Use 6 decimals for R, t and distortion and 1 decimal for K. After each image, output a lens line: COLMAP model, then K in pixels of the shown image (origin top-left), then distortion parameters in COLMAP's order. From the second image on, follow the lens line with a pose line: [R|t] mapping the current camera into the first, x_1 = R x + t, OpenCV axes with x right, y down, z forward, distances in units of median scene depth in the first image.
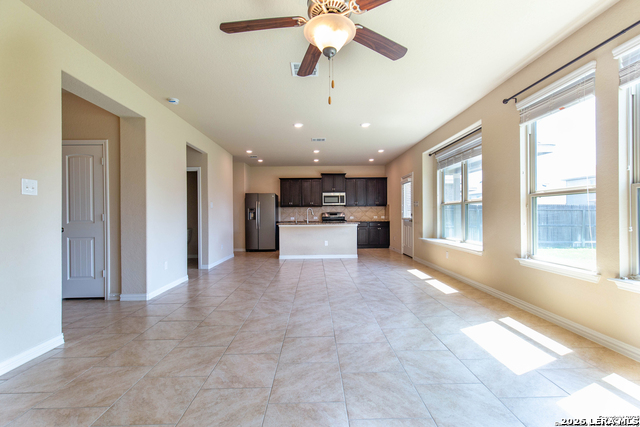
lens RADIAL K [[288.7, 0, 317.6], [0, 288.7, 214.3], [0, 0, 1]] dist [0.001355, -0.000098]
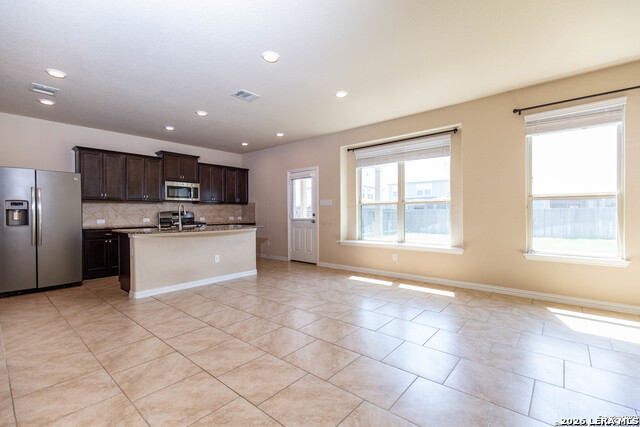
lens RADIAL K [[288.7, 0, 320.5], [0, 288.7, 213.6], [0, 0, 1]] dist [0.001355, -0.000098]
pose [[0.655717, 0.003588, 0.754998, -0.245288], [-0.000184, 0.999989, -0.004593, 0.001030], [-0.755007, 0.002873, 0.655710, 0.314001]]
